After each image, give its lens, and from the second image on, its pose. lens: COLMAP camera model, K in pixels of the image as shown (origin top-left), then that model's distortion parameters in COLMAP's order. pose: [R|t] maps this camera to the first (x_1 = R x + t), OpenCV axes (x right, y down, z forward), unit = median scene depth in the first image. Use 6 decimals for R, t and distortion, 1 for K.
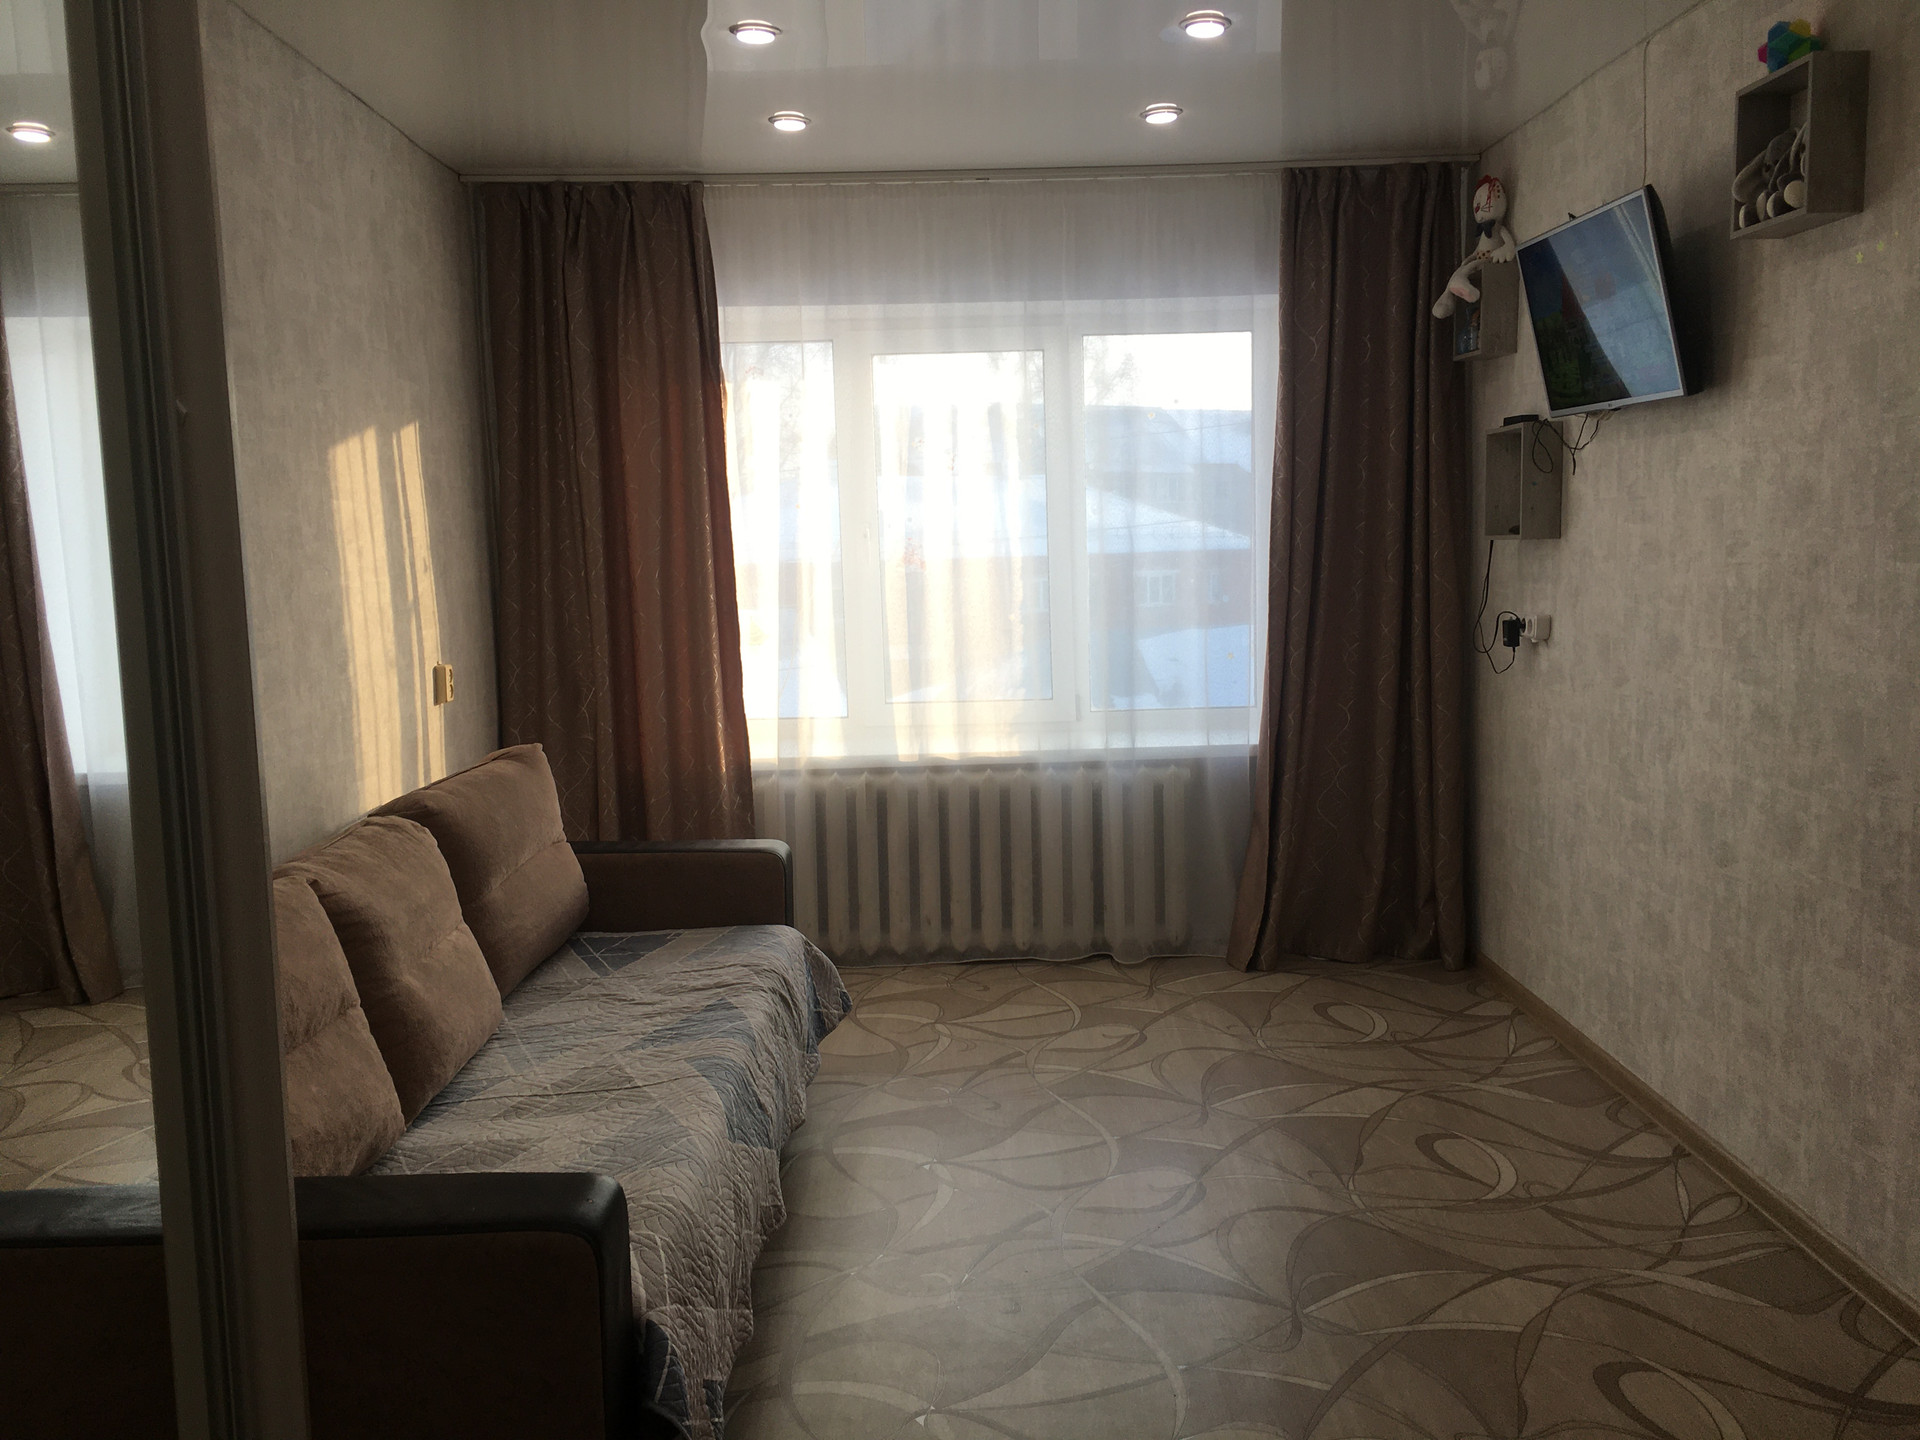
lens RADIAL K [[1639.7, 0, 953.5], [0, 1639.7, 714.7], [0, 0, 1]] dist [0.083391, -0.110987]
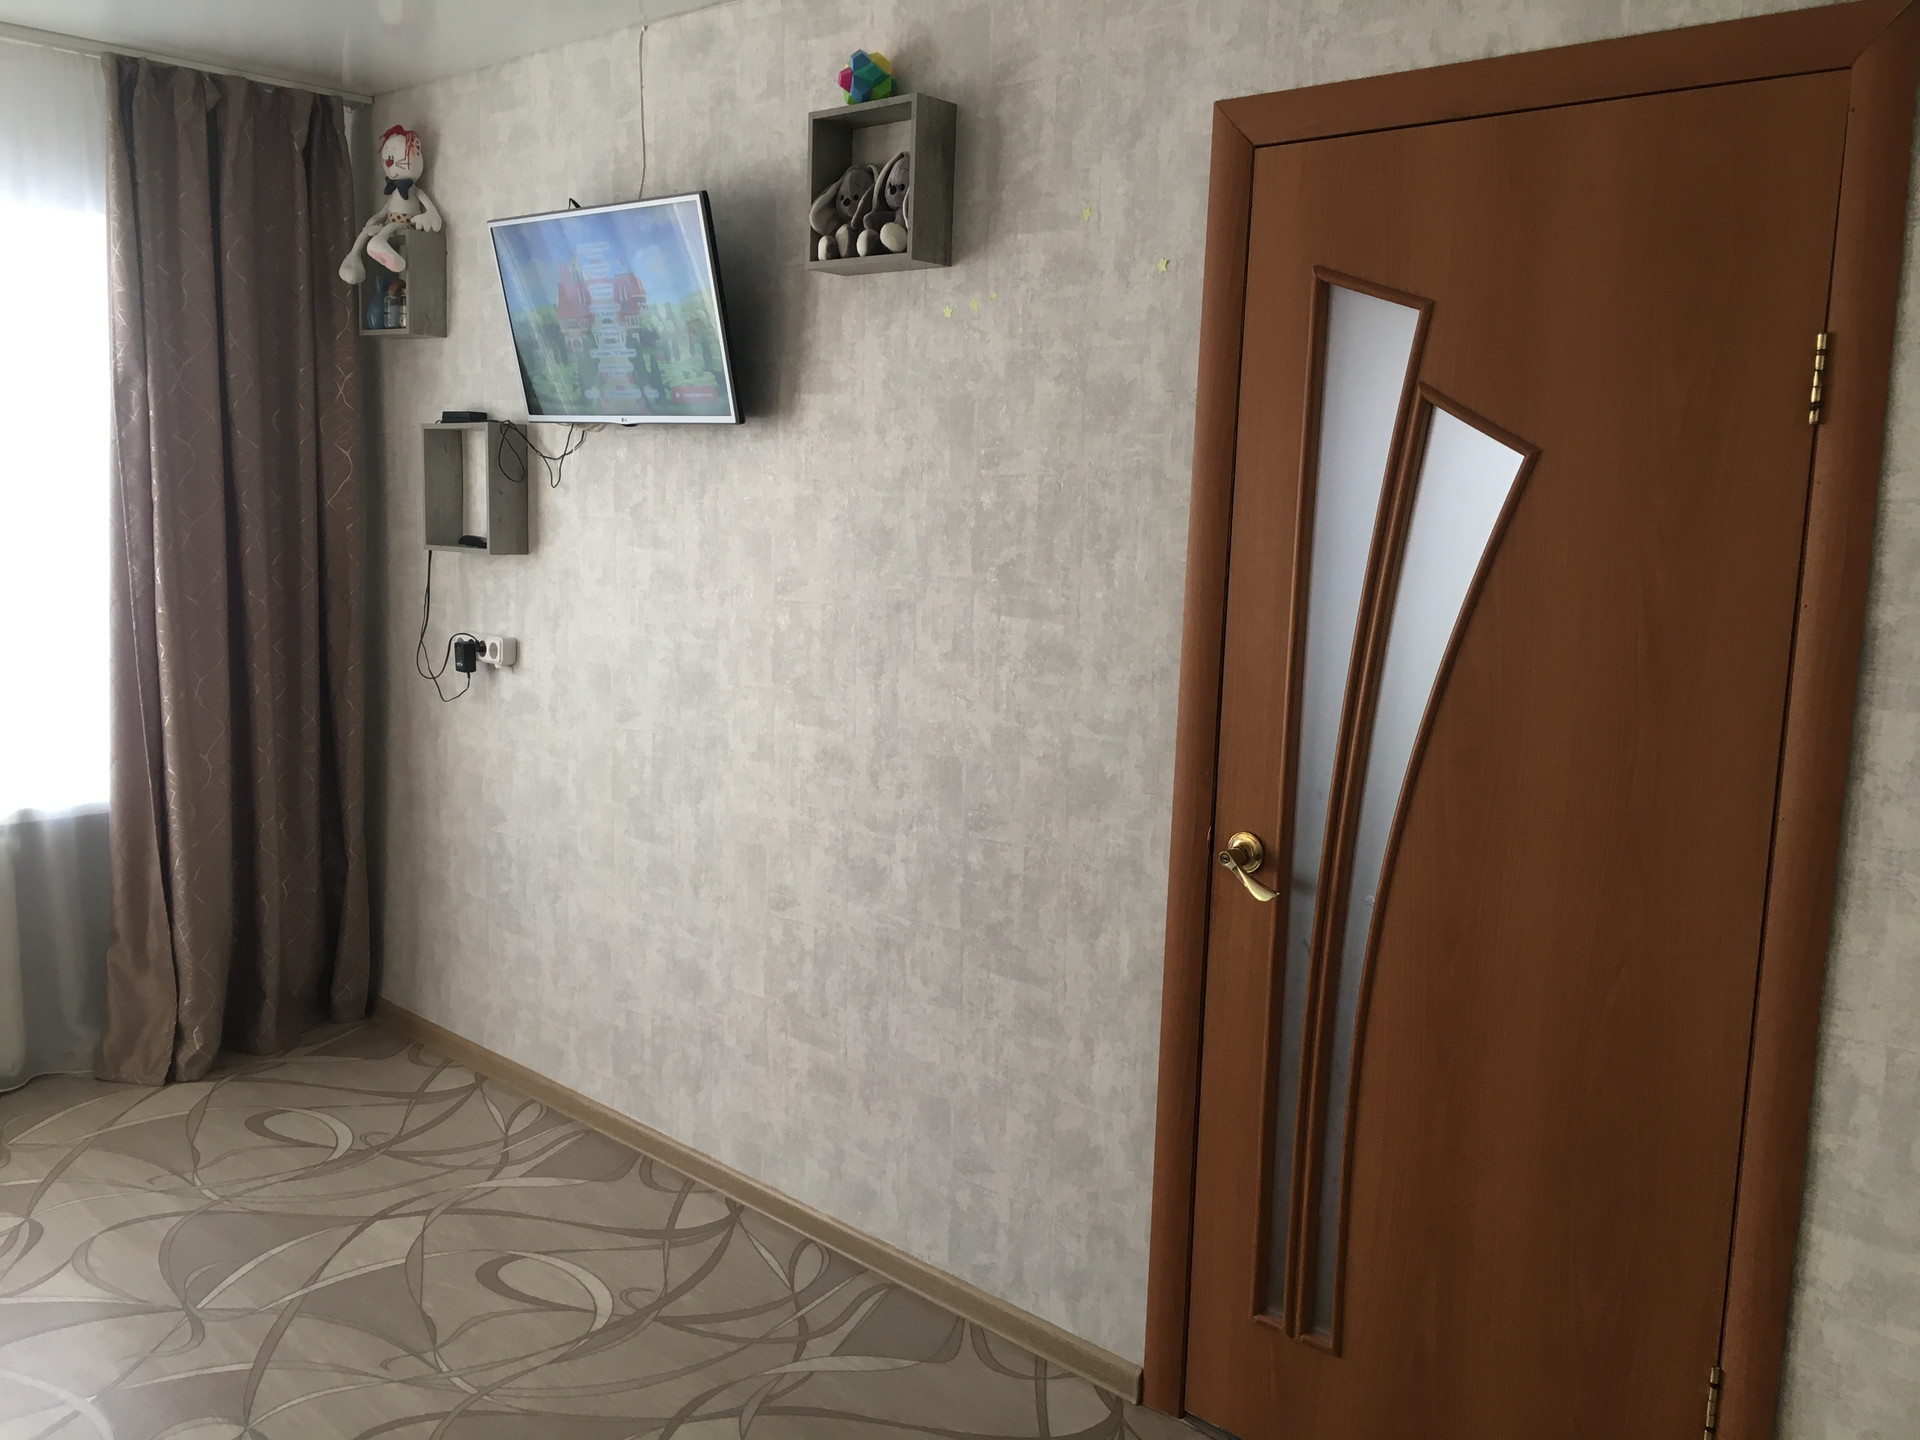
lens RADIAL K [[1639.7, 0, 953.5], [0, 1639.7, 714.7], [0, 0, 1]] dist [0.083391, -0.110987]
pose [[0.688634, -0.050048, 0.723380, -0.158184], [0.031333, 0.998737, 0.039272, -0.057277], [-0.724432, -0.004378, 0.689333, 0.254307]]
